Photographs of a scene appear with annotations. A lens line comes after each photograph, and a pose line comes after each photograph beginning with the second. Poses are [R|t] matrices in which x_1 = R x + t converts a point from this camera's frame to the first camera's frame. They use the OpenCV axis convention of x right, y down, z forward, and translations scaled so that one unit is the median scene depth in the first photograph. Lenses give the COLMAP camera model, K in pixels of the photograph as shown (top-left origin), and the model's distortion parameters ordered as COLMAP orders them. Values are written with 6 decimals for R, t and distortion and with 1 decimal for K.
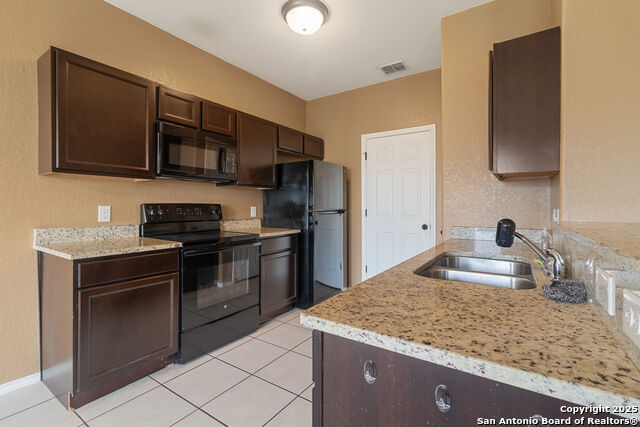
lens RADIAL K [[293.5, 0, 322.2], [0, 293.5, 205.7], [0, 0, 1]] dist [0.001670, 0.000133]
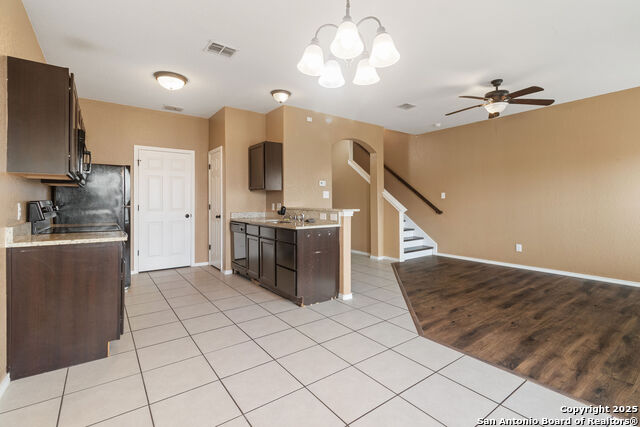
lens RADIAL K [[293.5, 0, 322.2], [0, 293.5, 205.7], [0, 0, 1]] dist [0.001670, 0.000133]
pose [[0.338396, -0.015332, 0.940879, -1.010459], [0.001258, 0.999874, 0.015841, -0.005342], [-0.941003, -0.004177, 0.338372, -0.219453]]
